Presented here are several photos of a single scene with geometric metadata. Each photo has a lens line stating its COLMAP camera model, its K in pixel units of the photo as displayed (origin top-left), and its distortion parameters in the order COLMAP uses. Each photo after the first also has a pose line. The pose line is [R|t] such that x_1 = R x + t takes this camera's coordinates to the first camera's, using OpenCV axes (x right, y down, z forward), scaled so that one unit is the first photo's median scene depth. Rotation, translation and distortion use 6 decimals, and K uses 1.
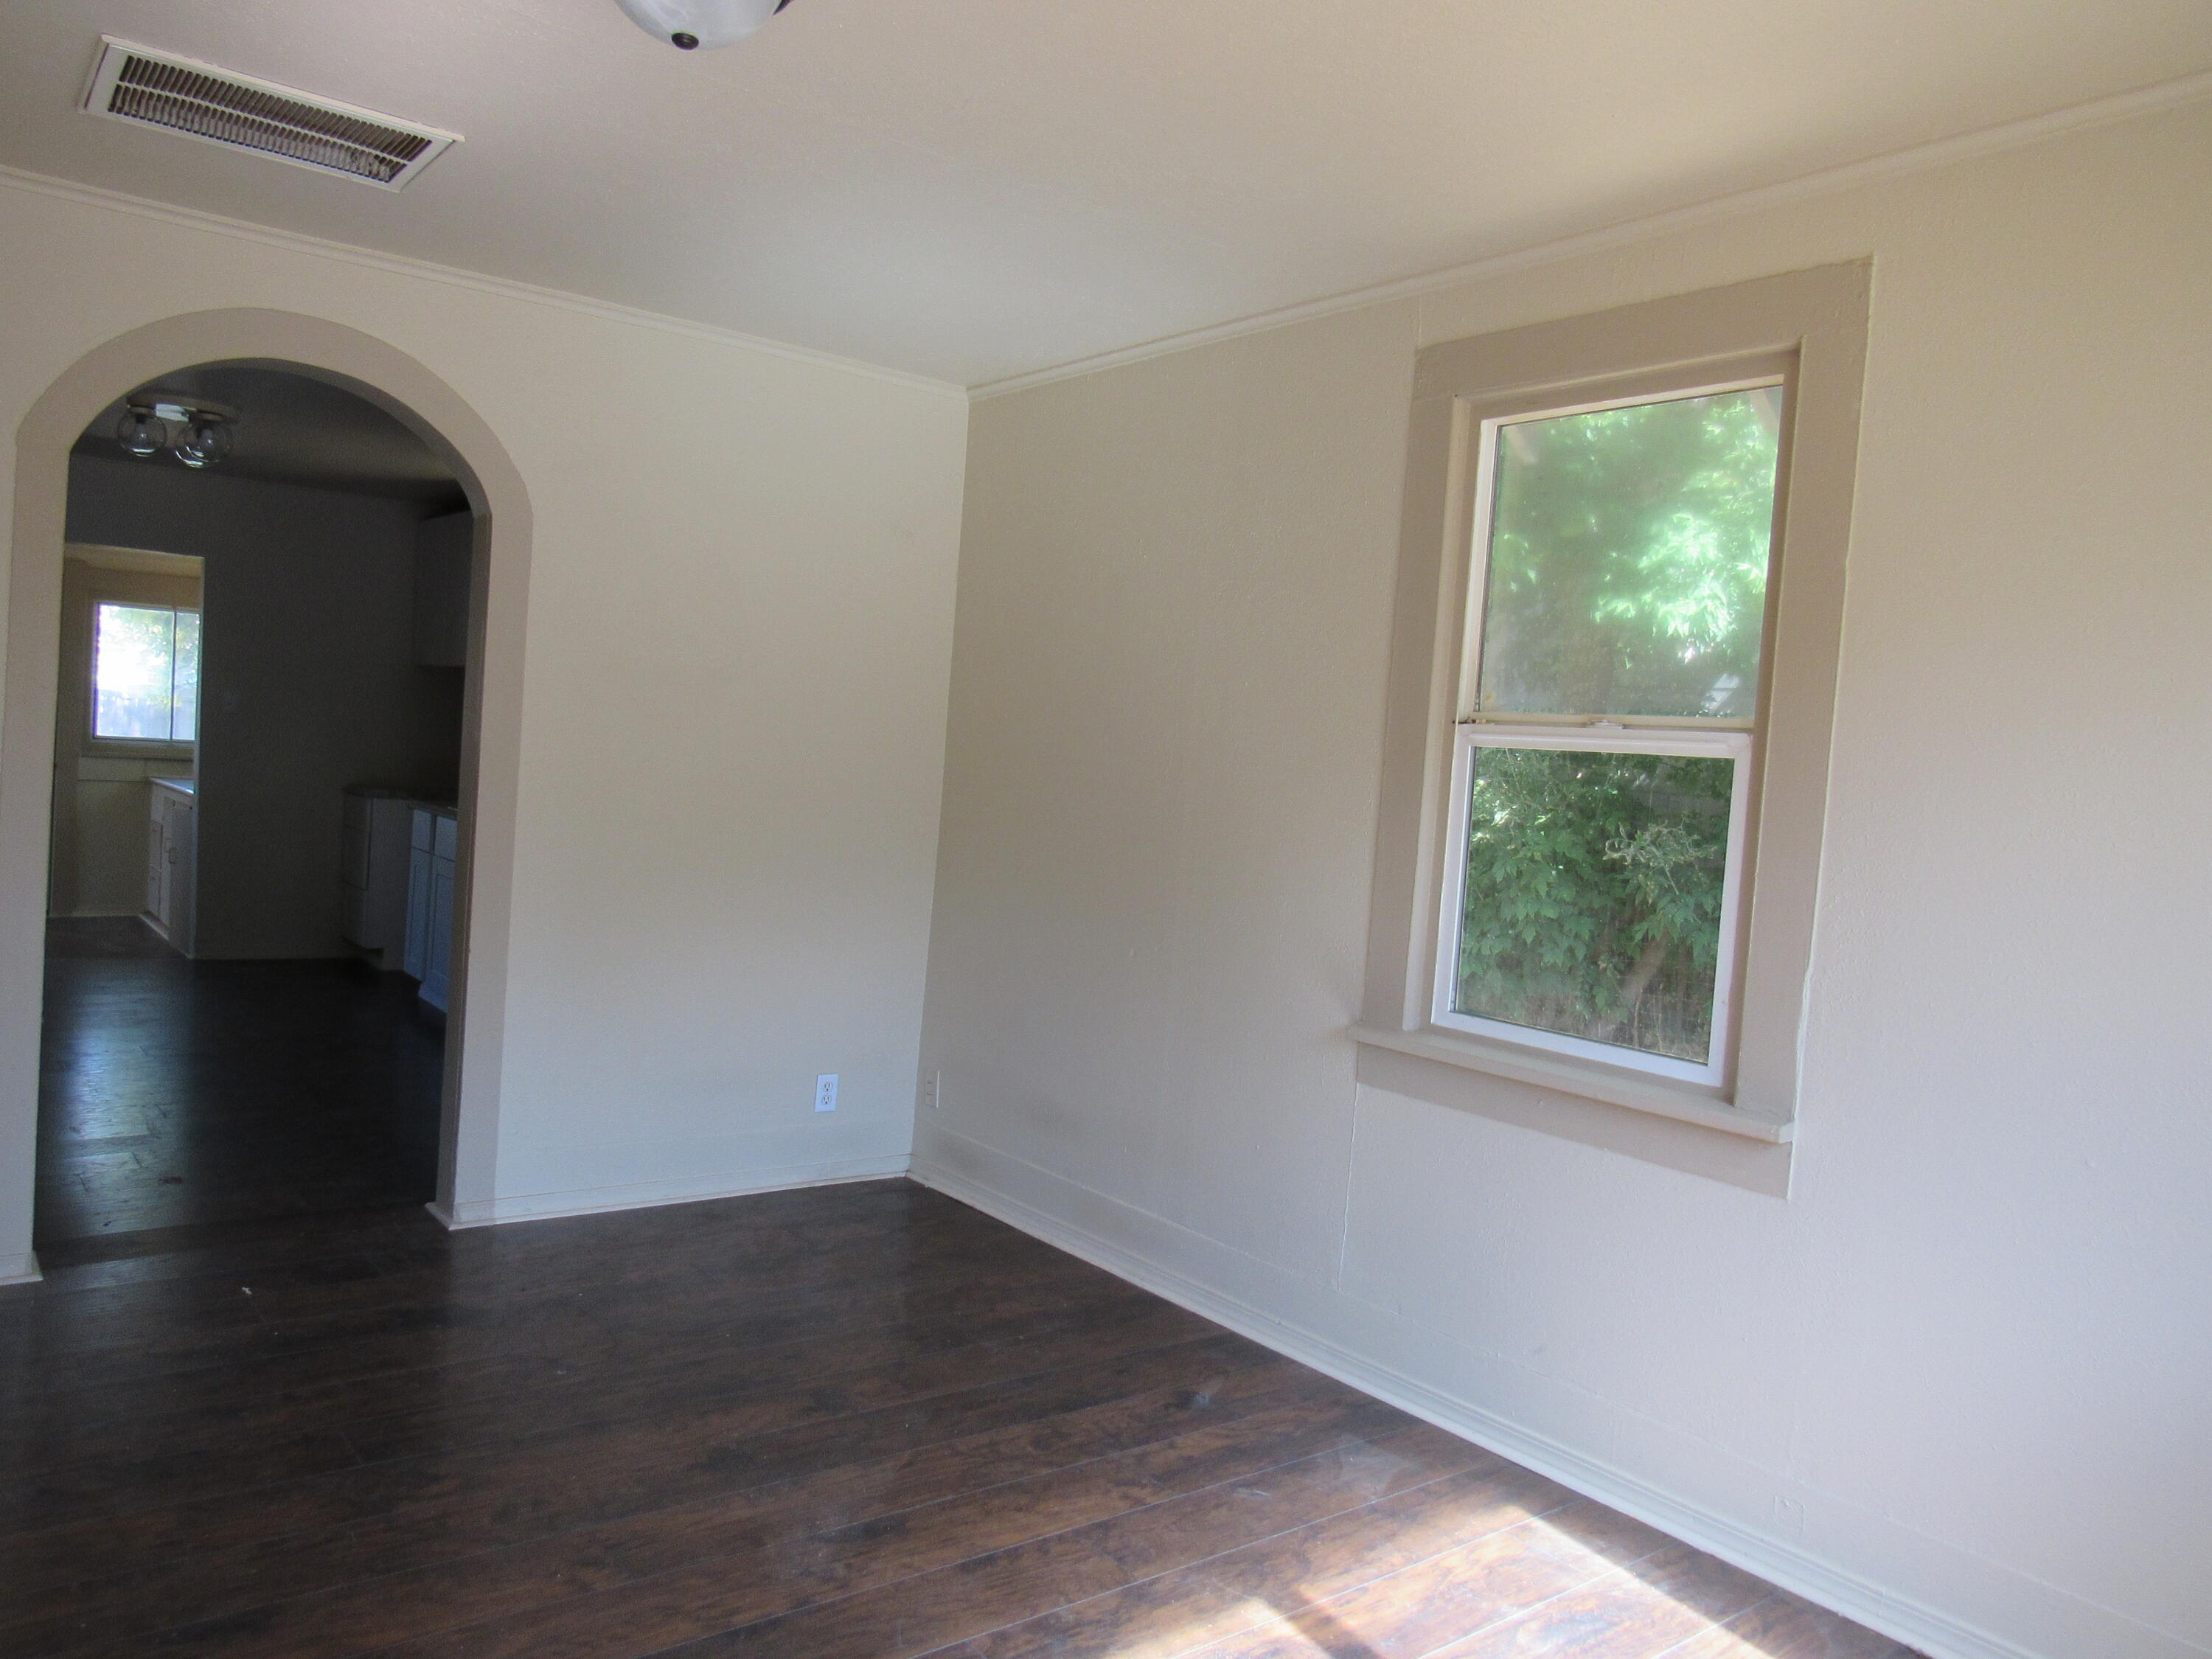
lens RADIAL K [[1581.8, 0, 1106.0], [0, 1581.8, 829.5], [0, 0, 1]] dist [-0.017141, -0.007577]
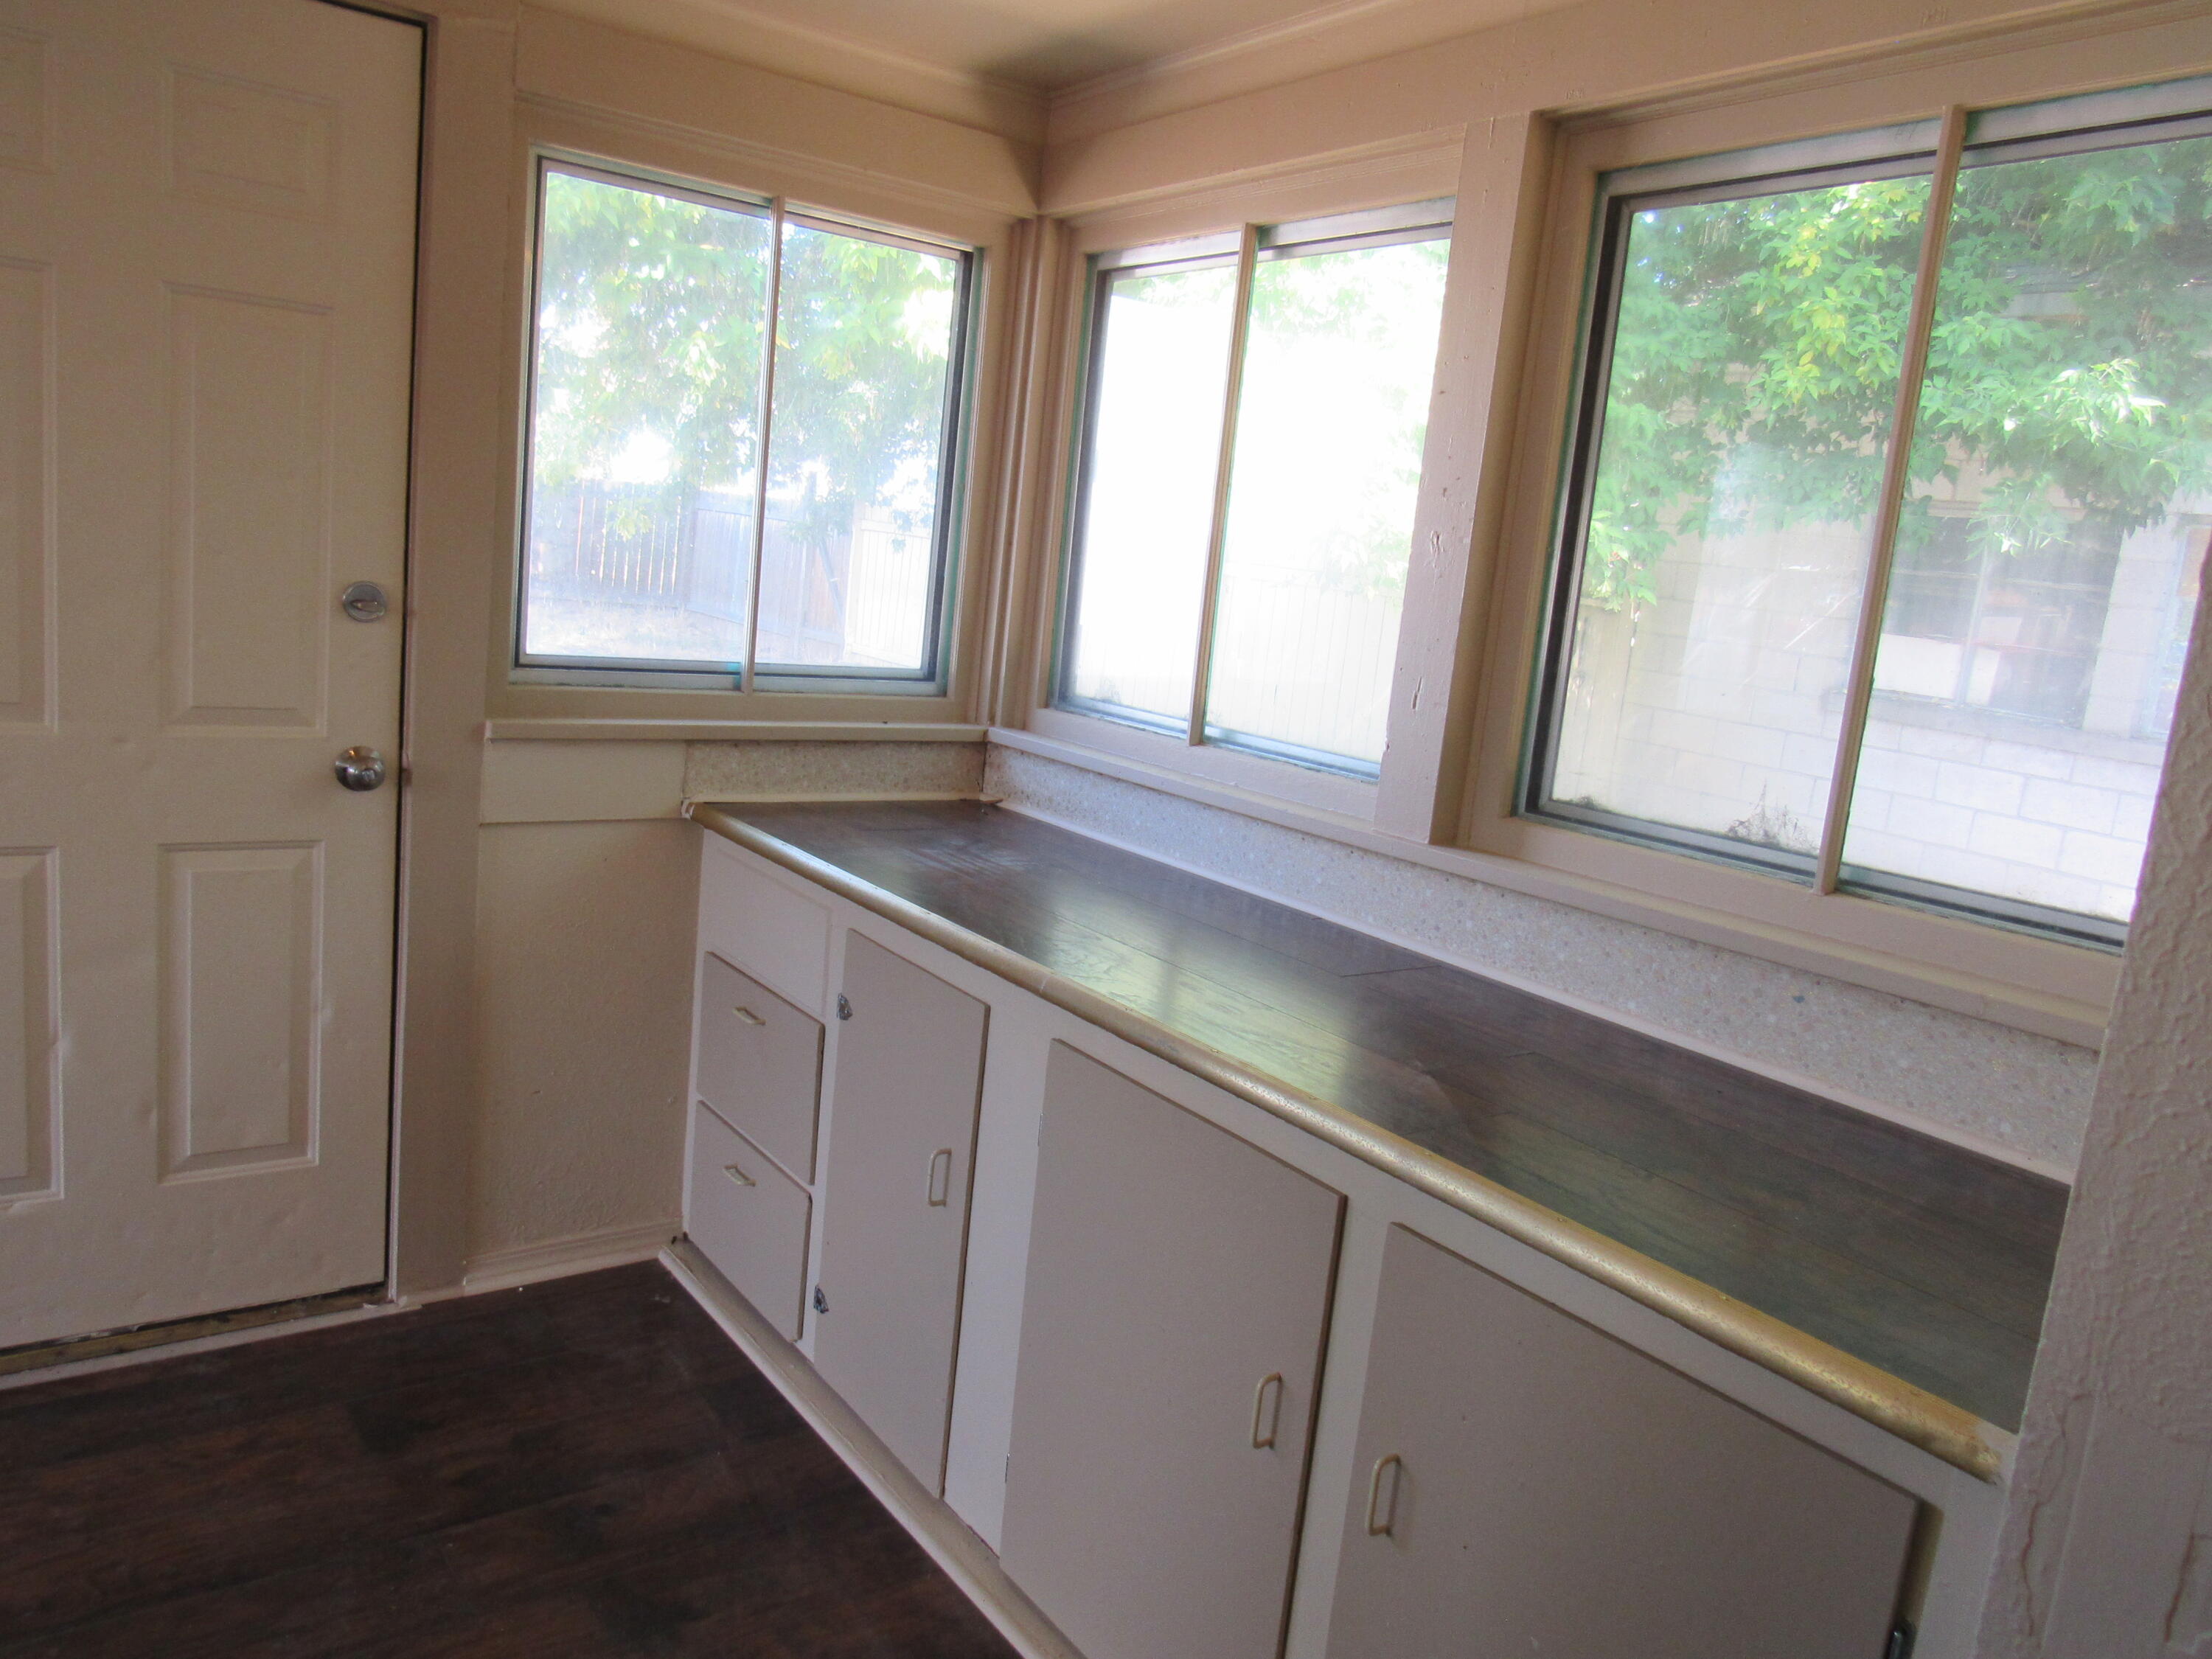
lens RADIAL K [[1581.8, 0, 1106.0], [0, 1581.8, 829.5], [0, 0, 1]] dist [-0.017141, -0.007577]
pose [[0.998802, 0.036929, -0.032110, -0.545518], [-0.032890, 0.992430, 0.118323, -0.068068], [0.036236, -0.117125, 0.992456, 0.741492]]
